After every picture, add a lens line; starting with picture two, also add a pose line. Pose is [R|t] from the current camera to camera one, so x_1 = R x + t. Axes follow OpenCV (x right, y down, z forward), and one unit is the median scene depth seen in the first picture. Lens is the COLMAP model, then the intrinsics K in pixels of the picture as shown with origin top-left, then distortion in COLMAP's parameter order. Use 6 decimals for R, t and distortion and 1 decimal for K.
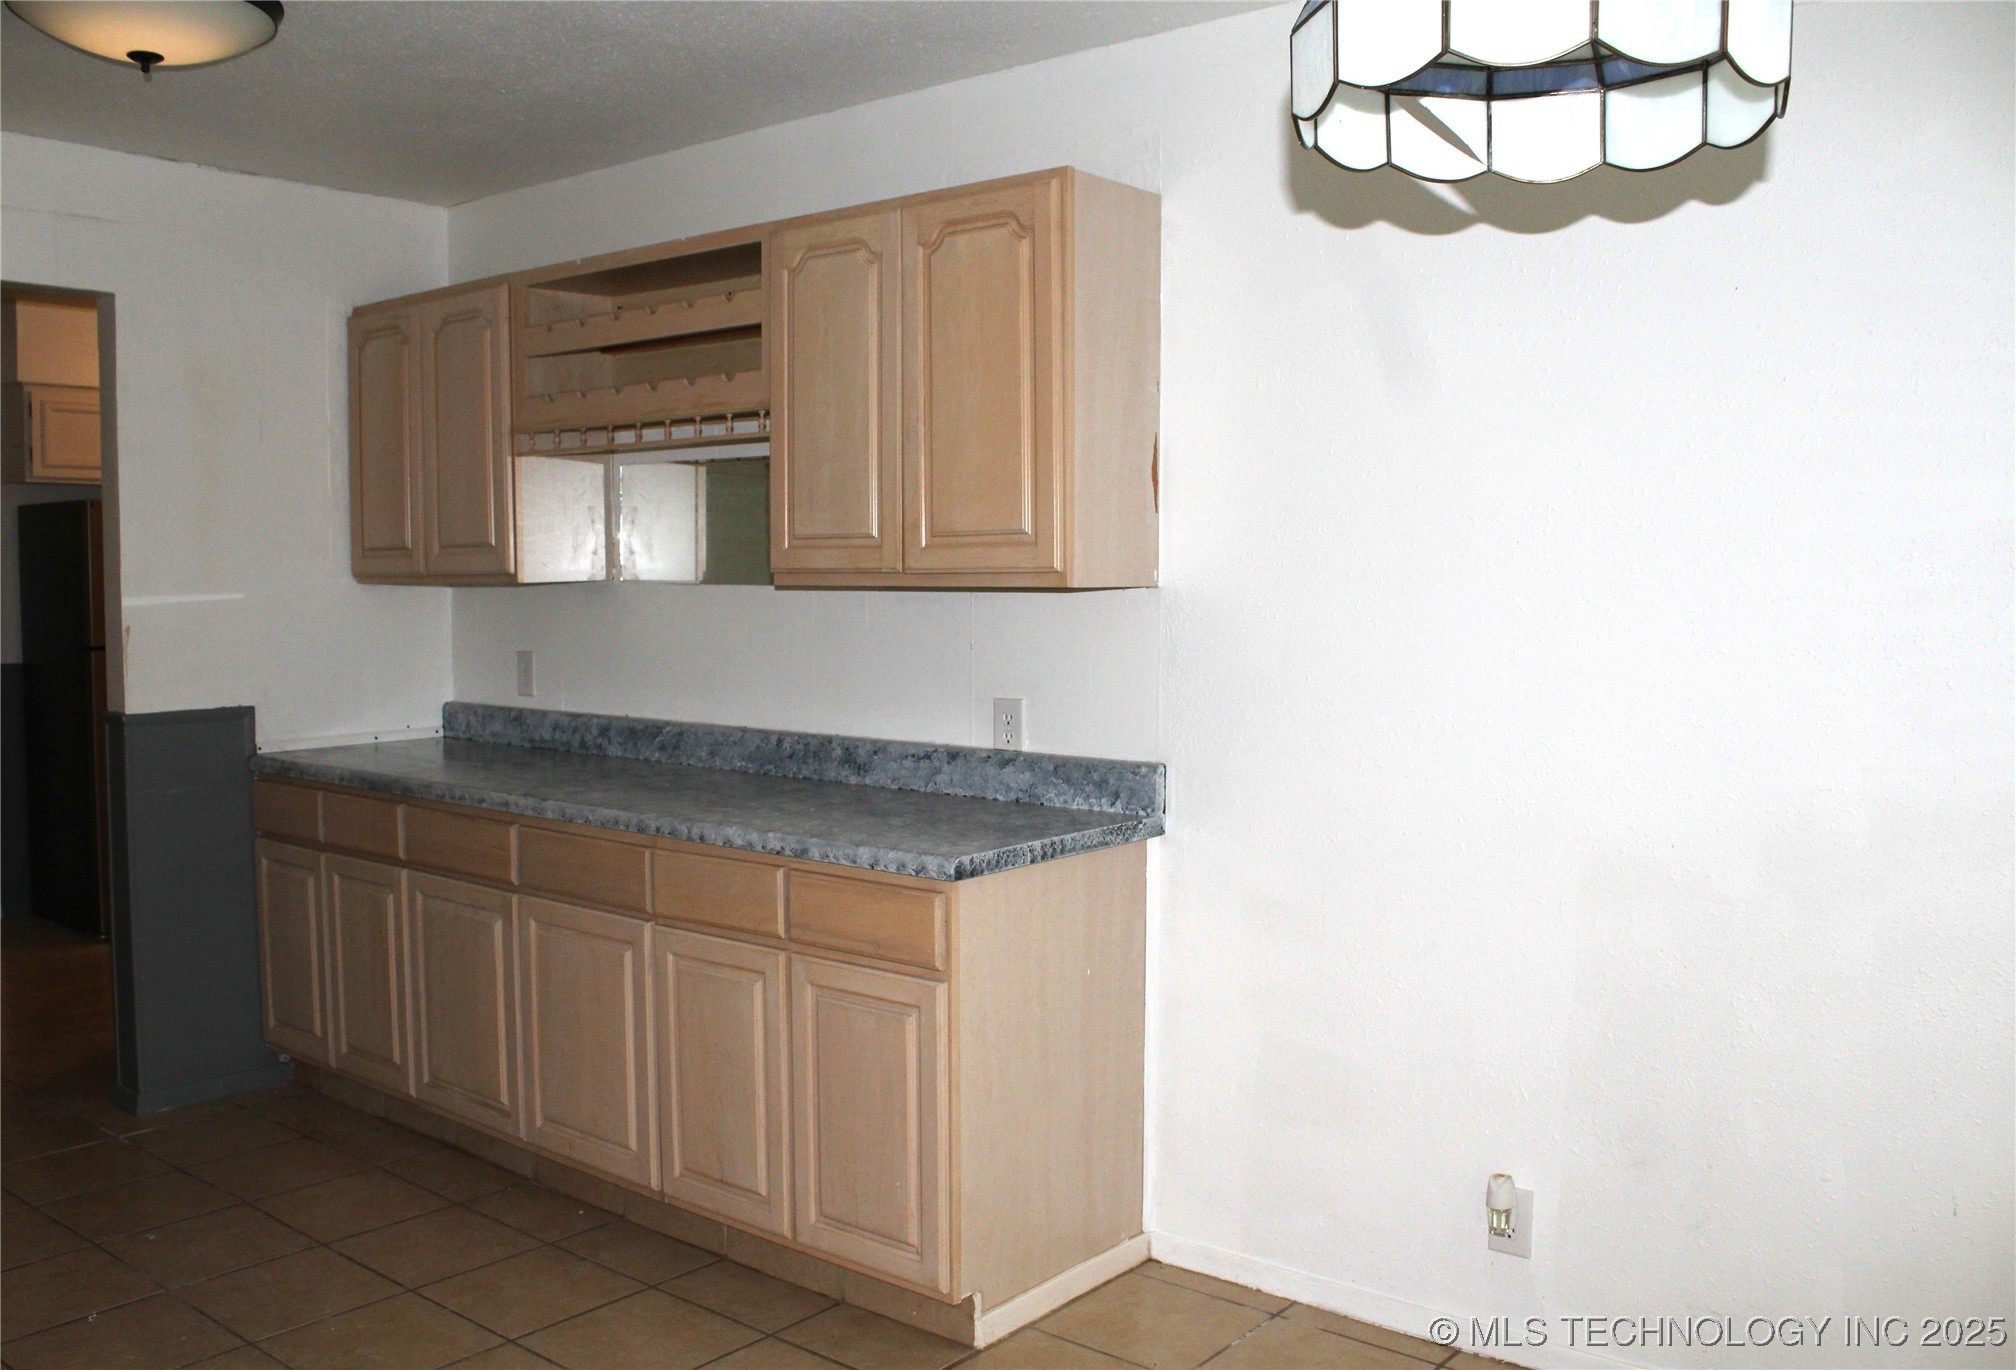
lens RADIAL K [[1693.3, 0, 1008.0], [0, 1693.3, 685.0], [0, 0, 1]] dist [-0.130533, 0.016435]
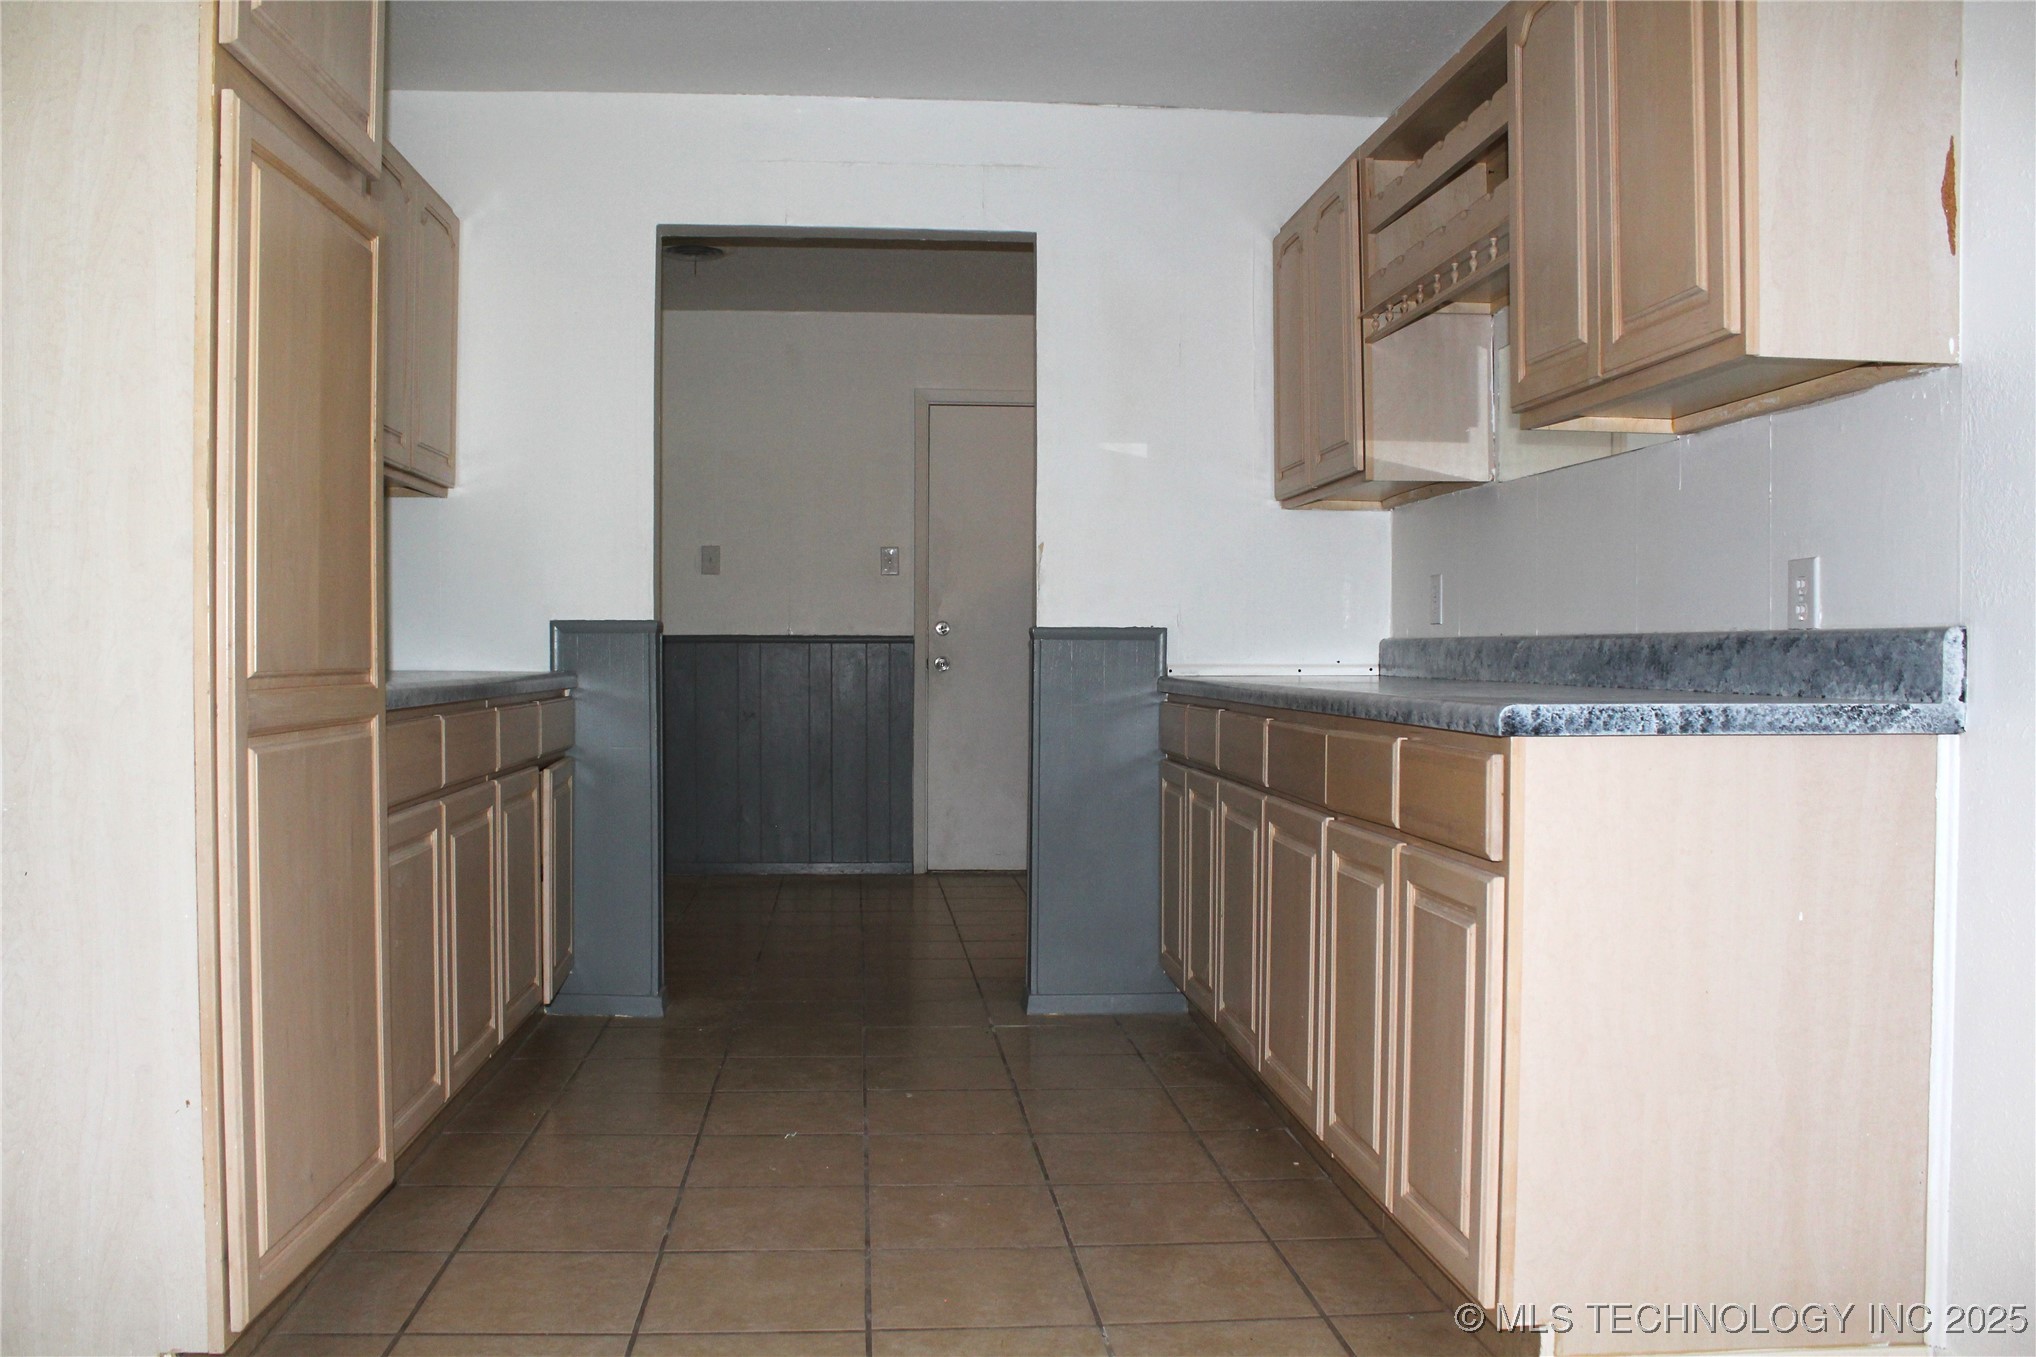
lens RADIAL K [[1716.3, 0, 1006.0], [0, 1716.3, 681.9], [0, 0, 1]] dist [-0.177414, 0.151969]
pose [[0.679401, 0.012698, -0.733657, 0.306751], [-0.054290, 0.997980, -0.033002, 0.108815], [0.731756, 0.062251, 0.678718, 0.286963]]
